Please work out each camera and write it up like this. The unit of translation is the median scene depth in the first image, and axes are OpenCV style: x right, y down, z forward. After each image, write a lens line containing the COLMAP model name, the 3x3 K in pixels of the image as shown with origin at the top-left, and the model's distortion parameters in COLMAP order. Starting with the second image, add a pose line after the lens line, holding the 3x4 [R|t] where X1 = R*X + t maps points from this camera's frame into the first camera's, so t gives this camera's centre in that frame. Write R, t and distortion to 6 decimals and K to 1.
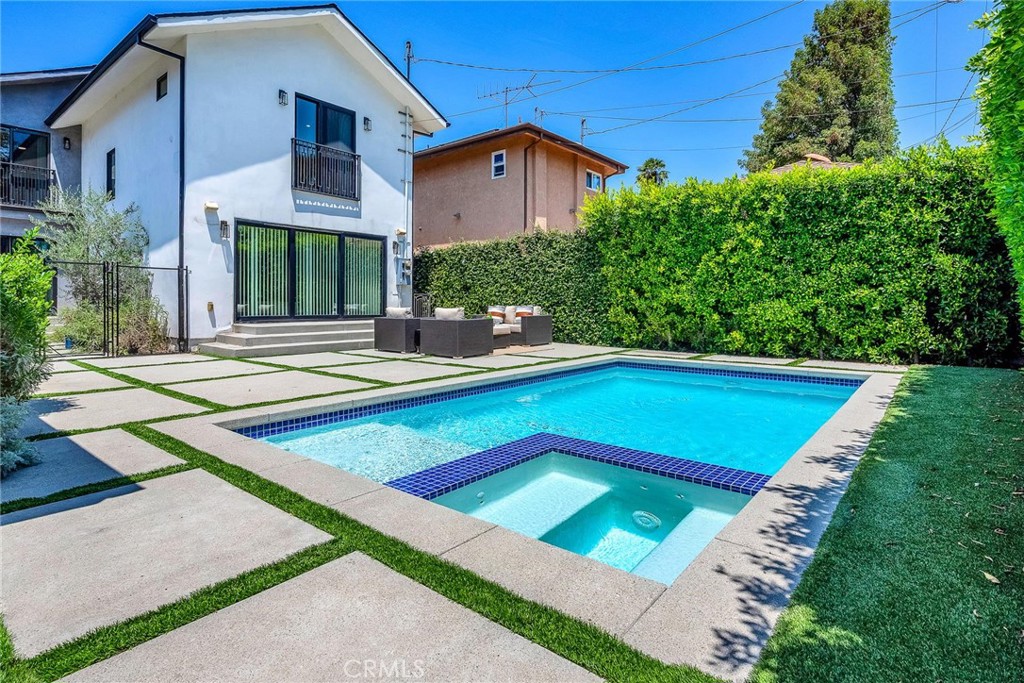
lens RADIAL K [[529.4, 0, 512.6], [0, 529.4, 304.5], [0, 0, 1]] dist [0.001250, 0.000157]
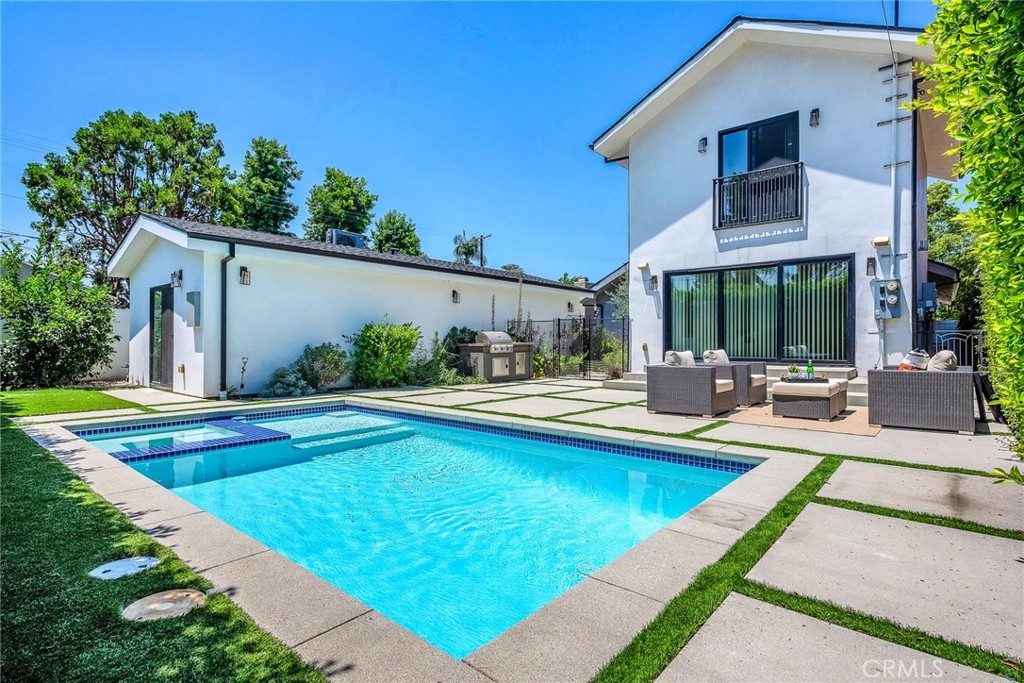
lens RADIAL K [[525.8, 0, 512.0], [0, 525.8, 341.5], [0, 0, 1]] dist [0.002753, 0.000435]
pose [[-0.029386, -0.000201, -0.999568, 0.573733], [-0.001883, 0.999998, -0.000146, -0.007551], [0.999566, 0.001877, -0.029387, 0.632240]]
